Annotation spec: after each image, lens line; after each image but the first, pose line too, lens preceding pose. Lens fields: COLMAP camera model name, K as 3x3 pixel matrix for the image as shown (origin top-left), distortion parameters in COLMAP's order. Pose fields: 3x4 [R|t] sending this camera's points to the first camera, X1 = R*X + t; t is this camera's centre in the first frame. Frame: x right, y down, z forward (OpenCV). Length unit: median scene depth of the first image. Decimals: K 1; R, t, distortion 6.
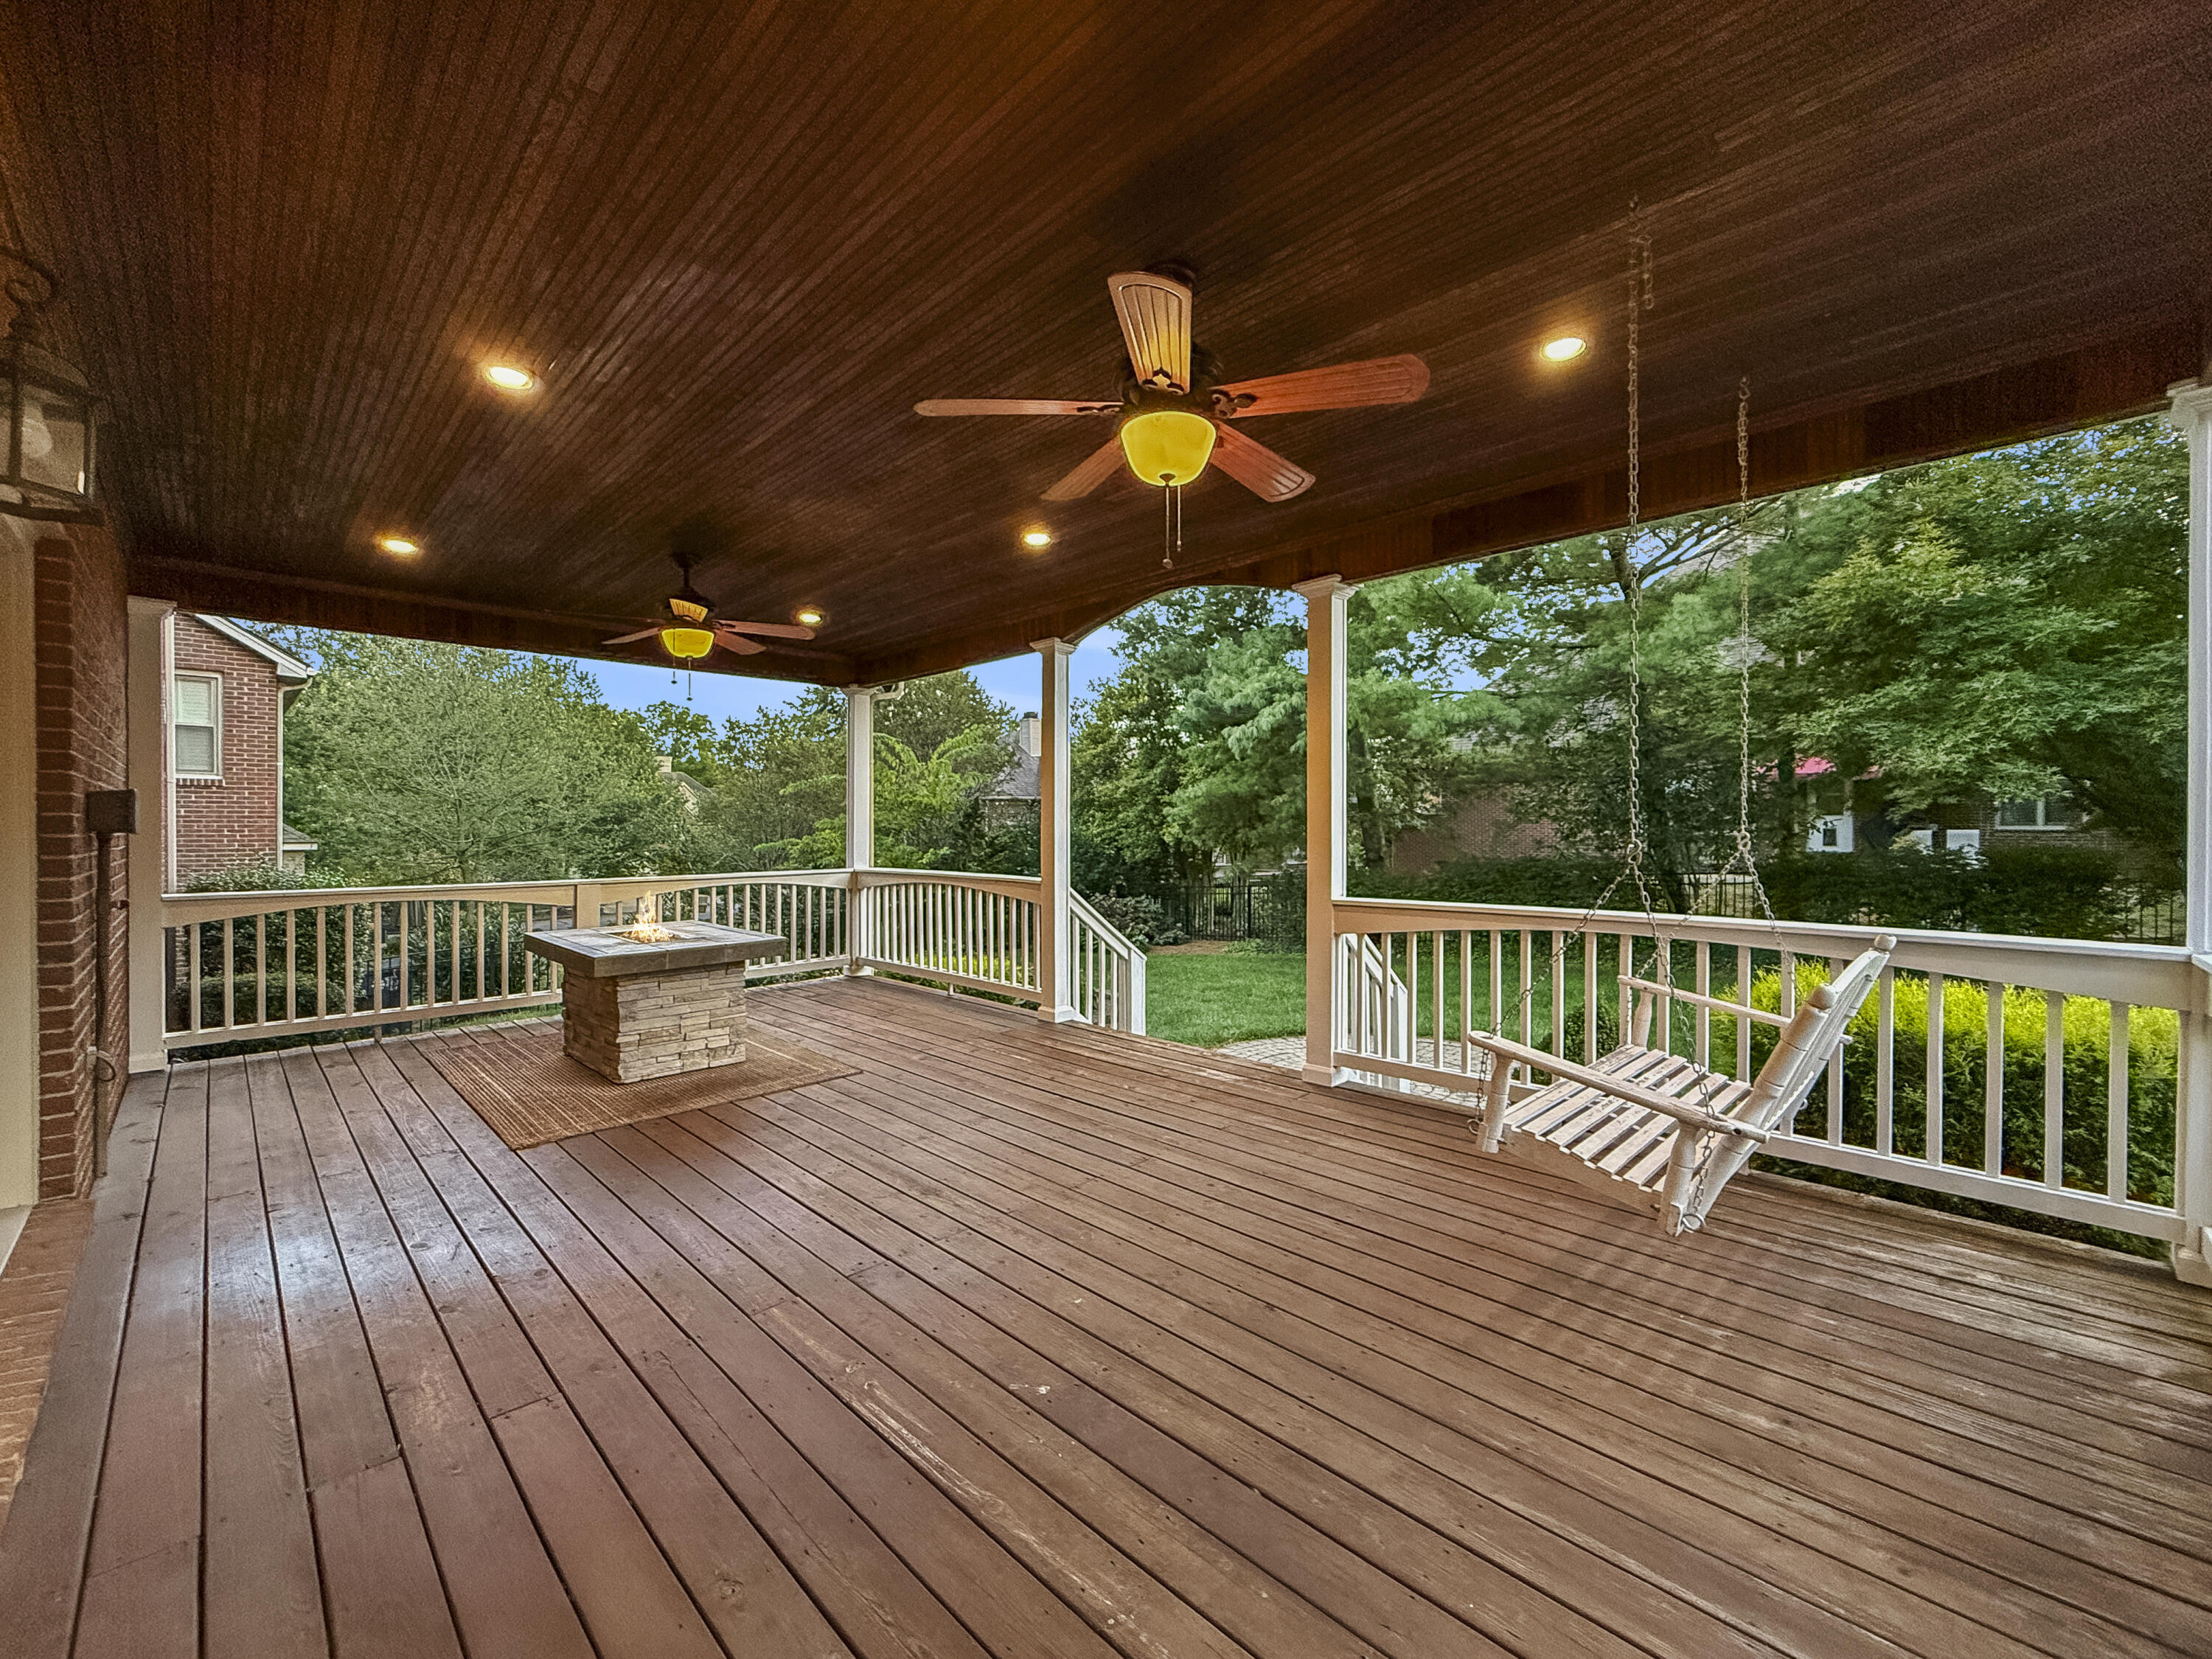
lens RADIAL K [[890.4, 0, 1110.2], [0, 890.4, 826.6], [0, 0, 1]] dist [0.001372, 0.000110]
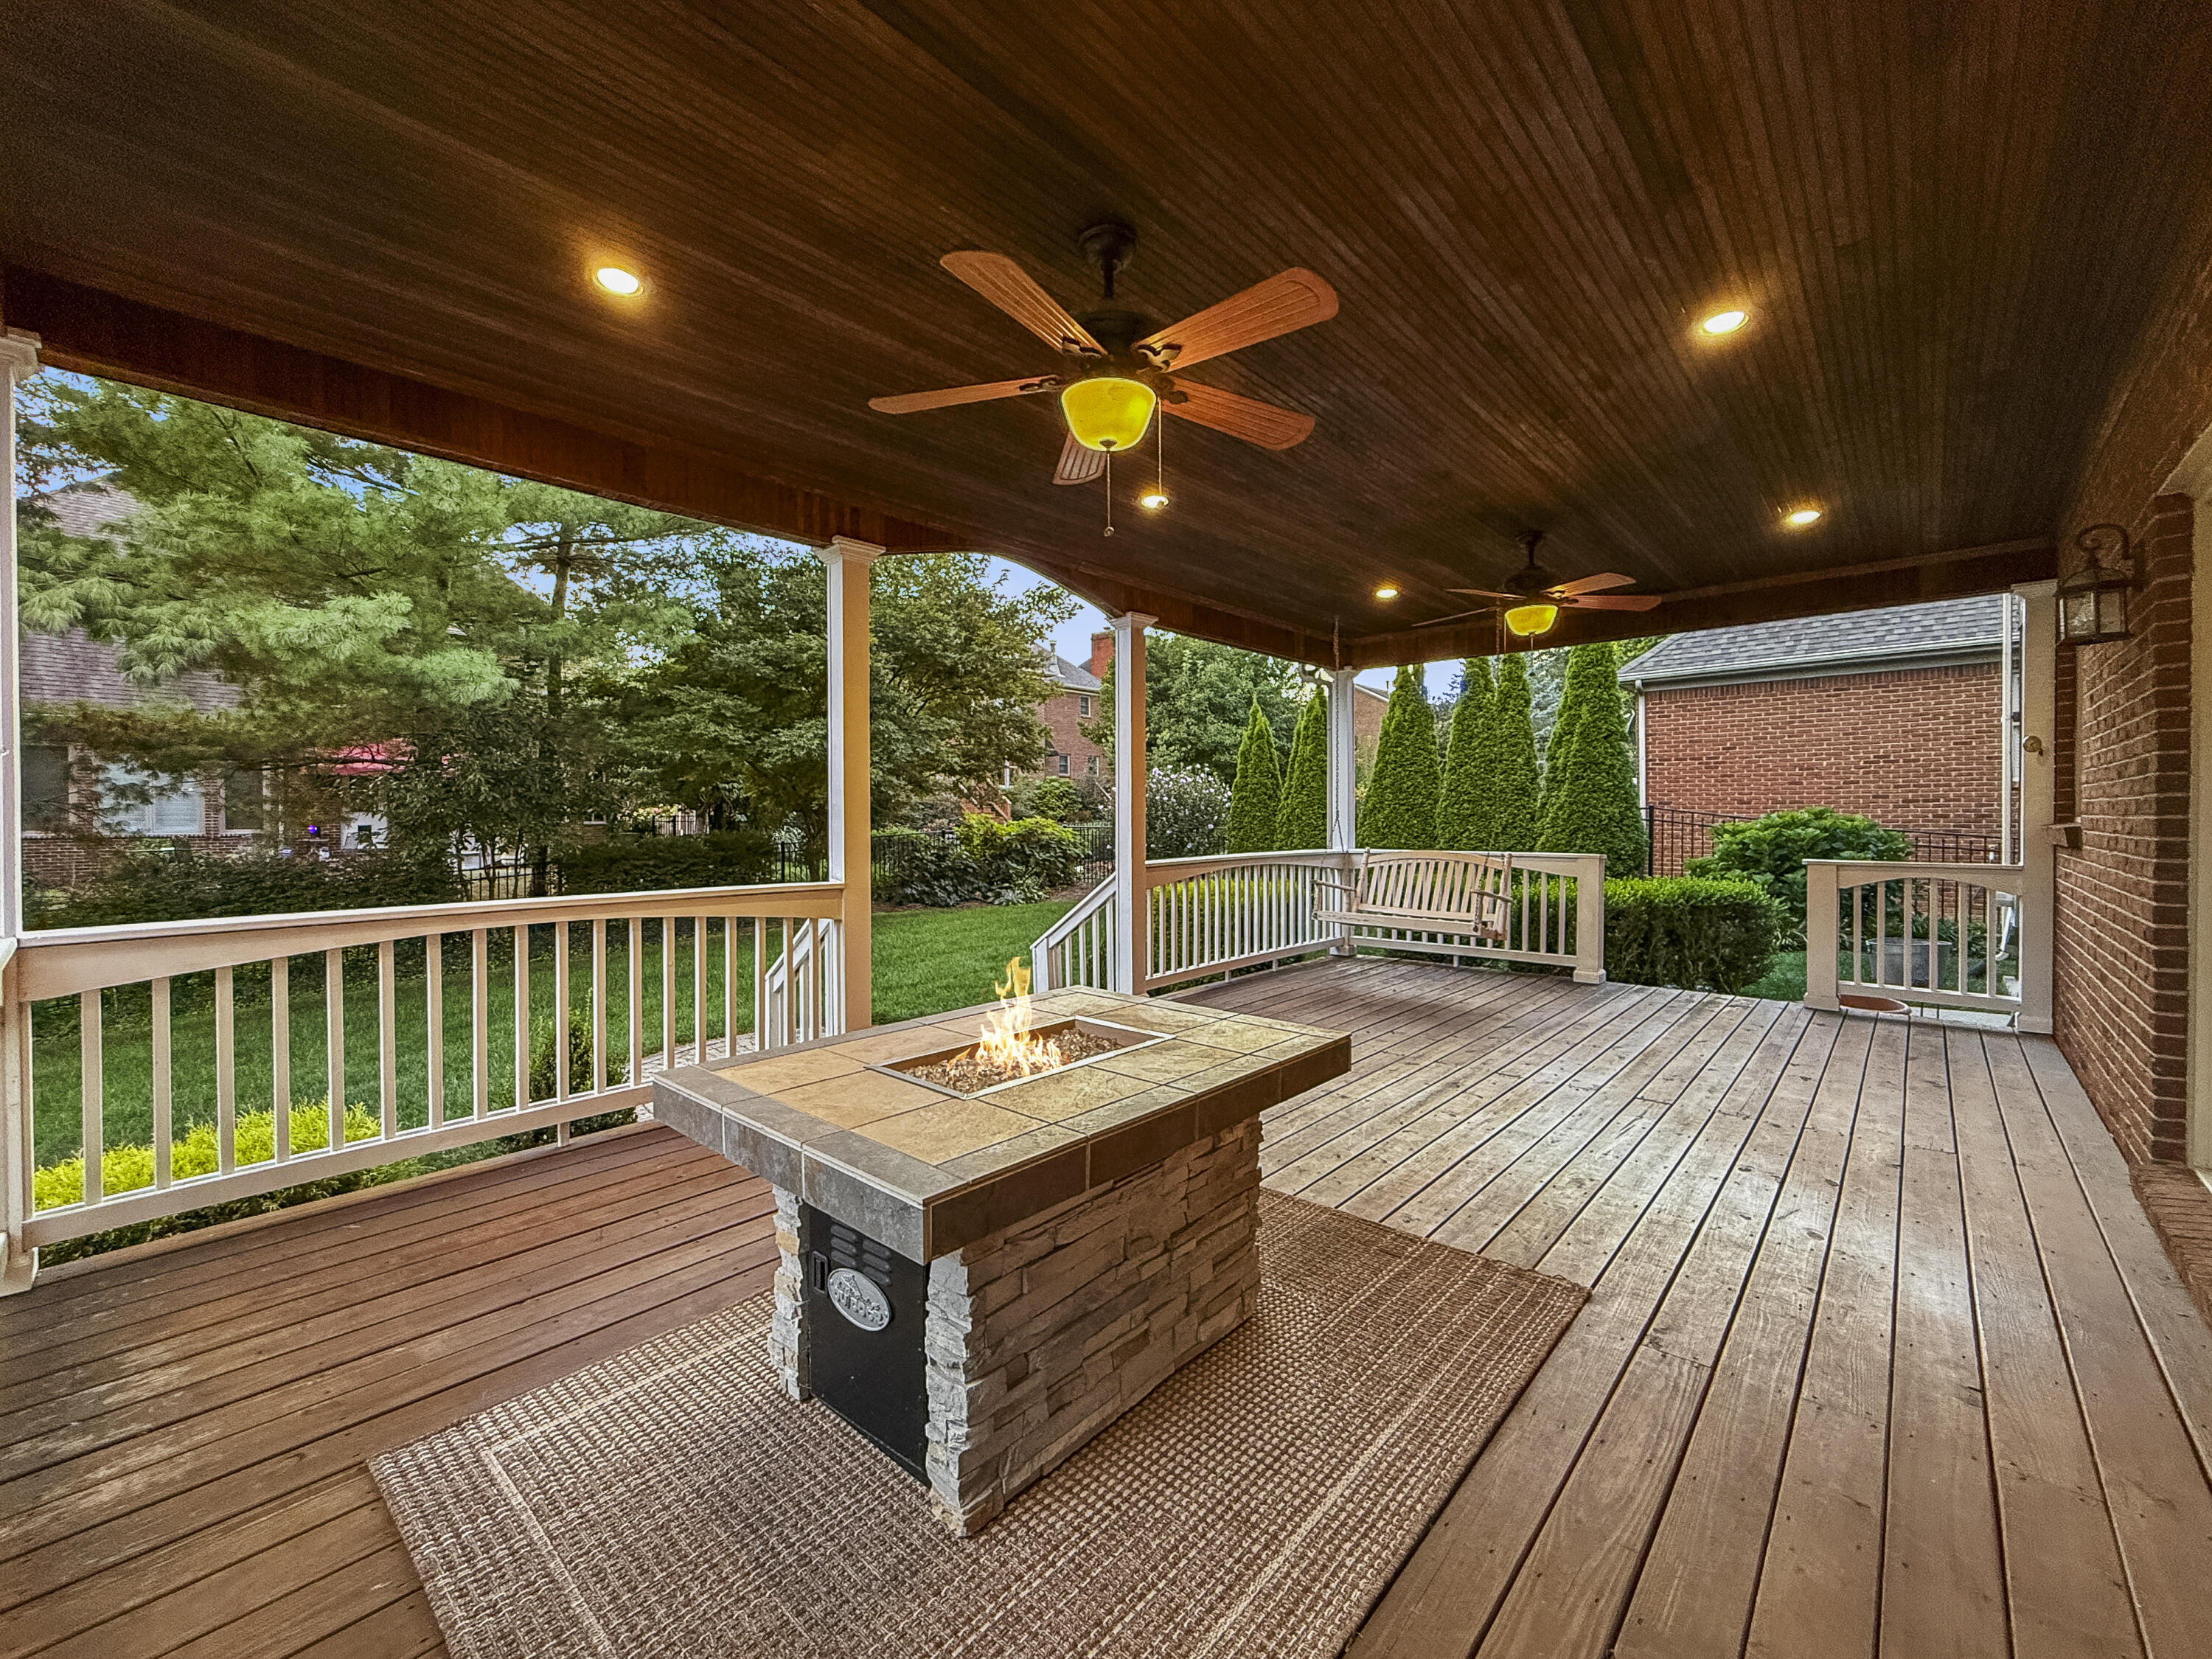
lens RADIAL K [[923.6, 0, 1048.4], [0, 923.6, 827.4], [0, 0, 1]] dist [0.000207, 0.000052]
pose [[-0.025247, -0.006695, 0.999659, -1.572098], [0.006485, 0.999955, 0.006860, 0.023338], [-0.999660, 0.006656, -0.025203, 1.666362]]
